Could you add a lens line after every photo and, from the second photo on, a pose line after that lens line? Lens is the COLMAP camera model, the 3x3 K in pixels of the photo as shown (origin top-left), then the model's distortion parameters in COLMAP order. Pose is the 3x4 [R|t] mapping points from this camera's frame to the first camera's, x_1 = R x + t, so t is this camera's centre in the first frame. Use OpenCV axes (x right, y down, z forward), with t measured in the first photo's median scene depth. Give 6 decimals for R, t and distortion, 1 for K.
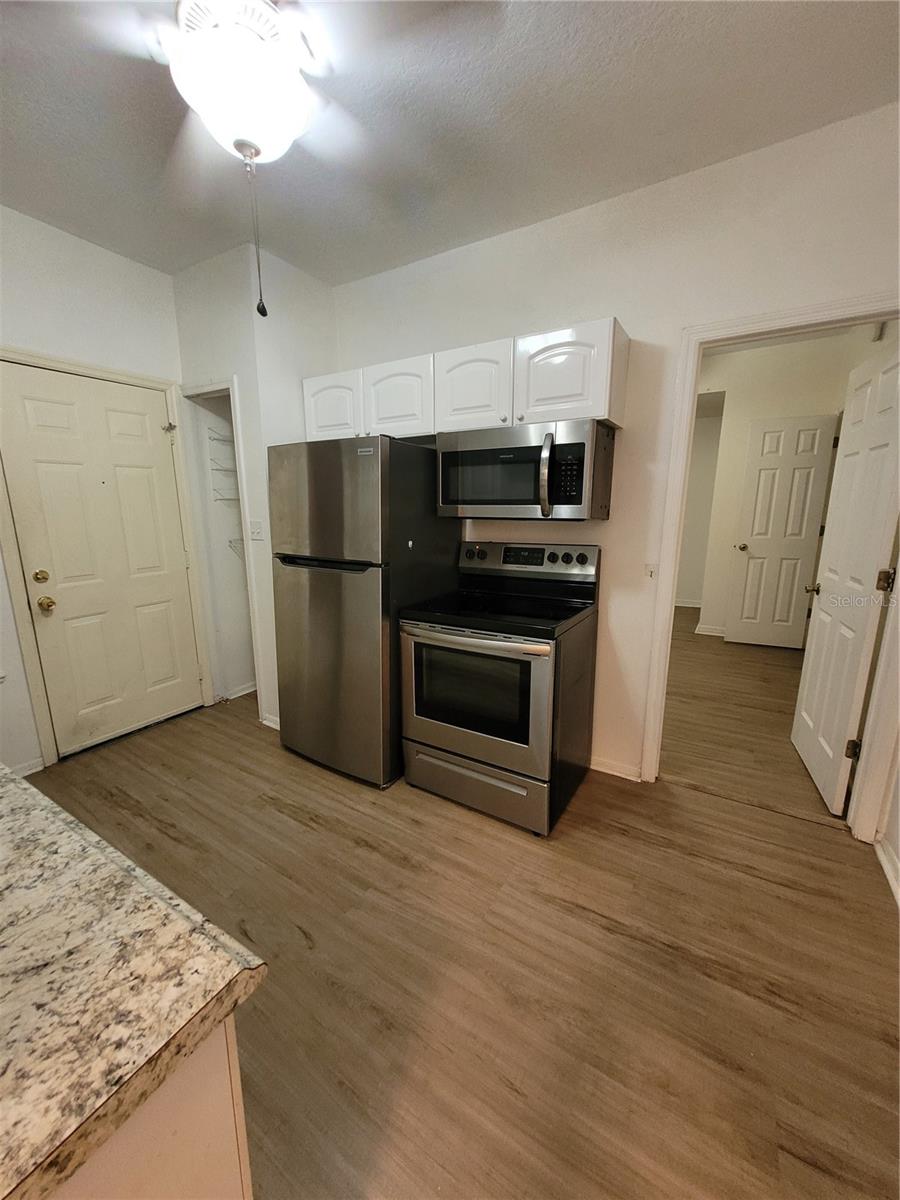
lens RADIAL K [[466.3, 0, 440.7], [0, 466.3, 595.5], [0, 0, 1]] dist [0.011443, -0.003544]
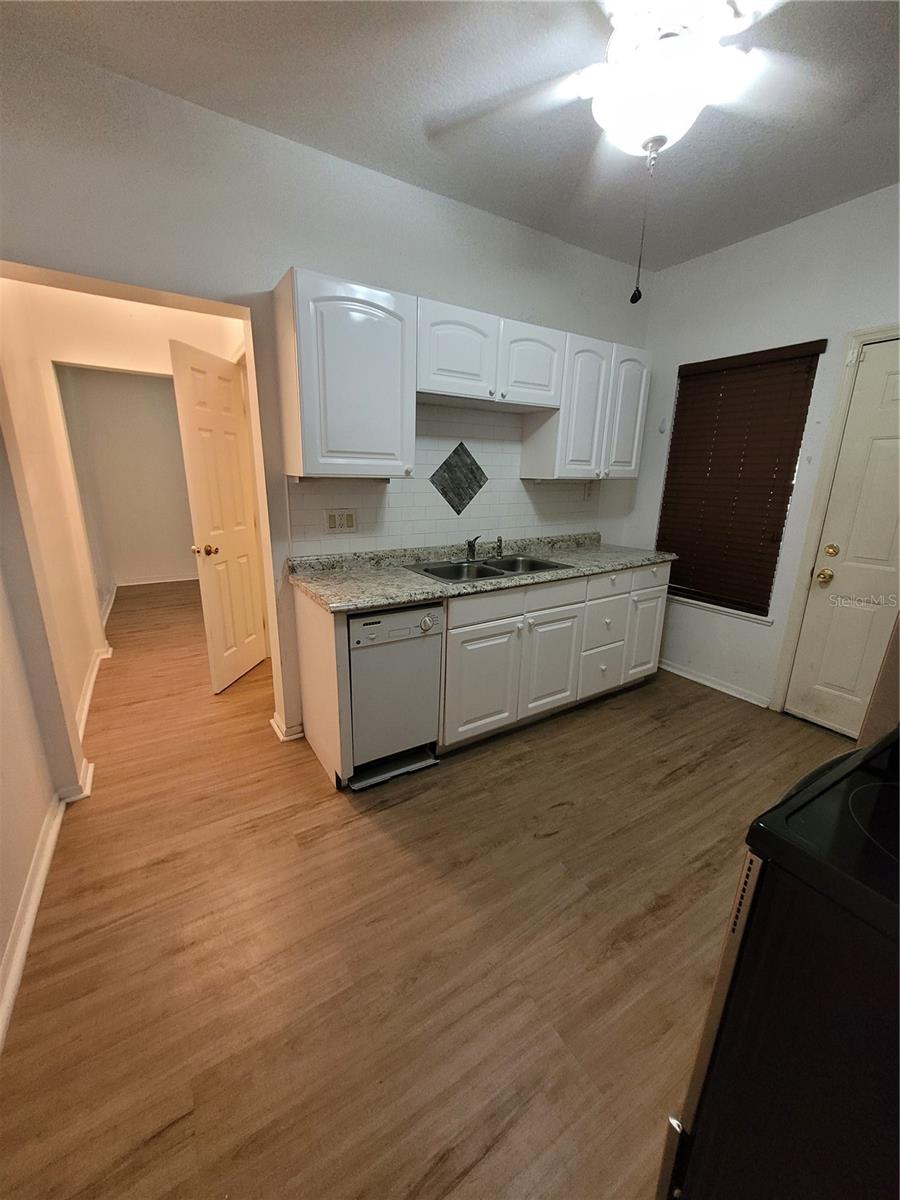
lens RADIAL K [[466.3, 0, 440.7], [0, 466.3, 595.5], [0, 0, 1]] dist [0.011443, -0.003544]
pose [[-0.440190, 0.229409, -0.868104, 0.612159], [-0.196004, 0.918945, 0.342232, -0.172257], [0.876251, 0.320799, -0.359545, 0.812613]]
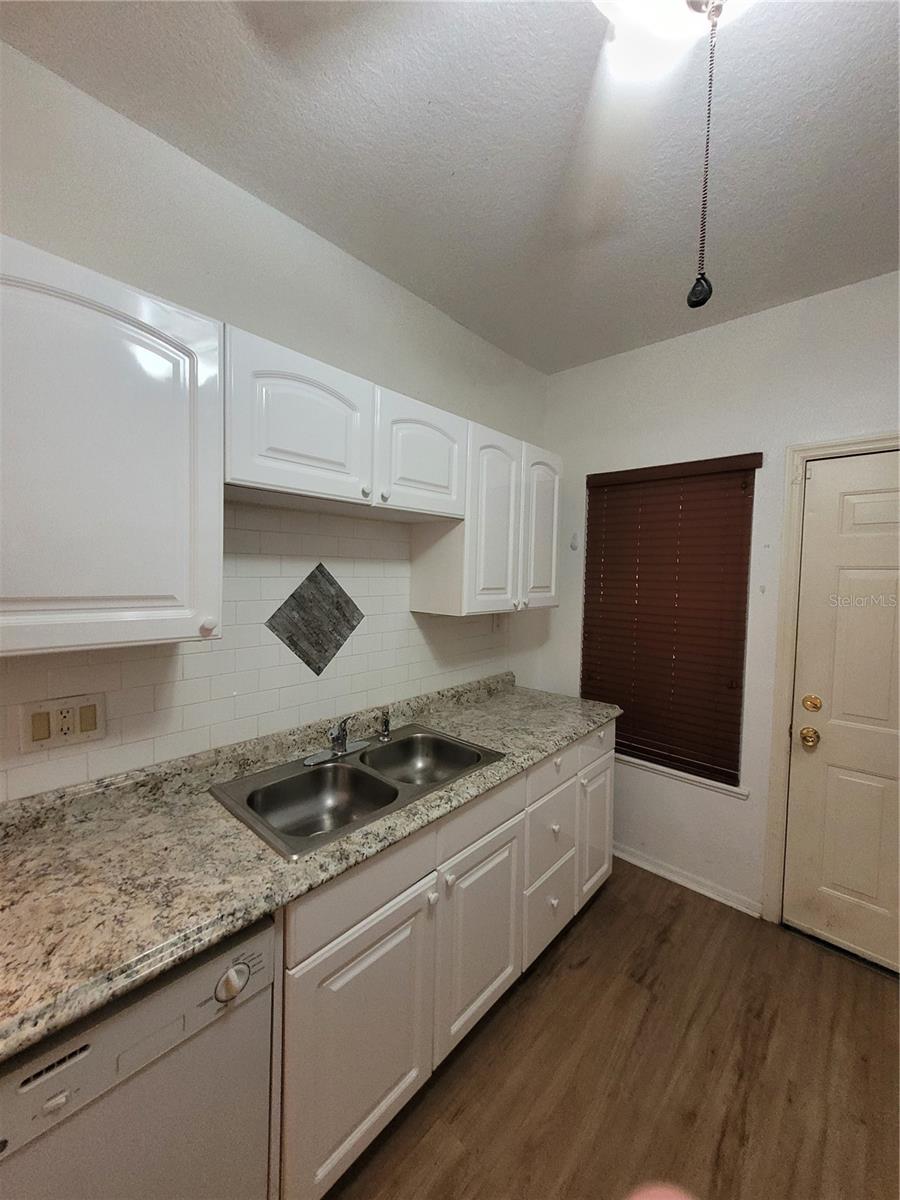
lens RADIAL K [[466.3, 0, 440.7], [0, 466.3, 595.5], [0, 0, 1]] dist [0.011443, -0.003544]
pose [[-0.192099, 0.053857, -0.979897, 0.091792], [-0.217712, 0.971274, 0.096063, -0.205043], [0.956922, 0.231789, -0.174855, 0.604674]]
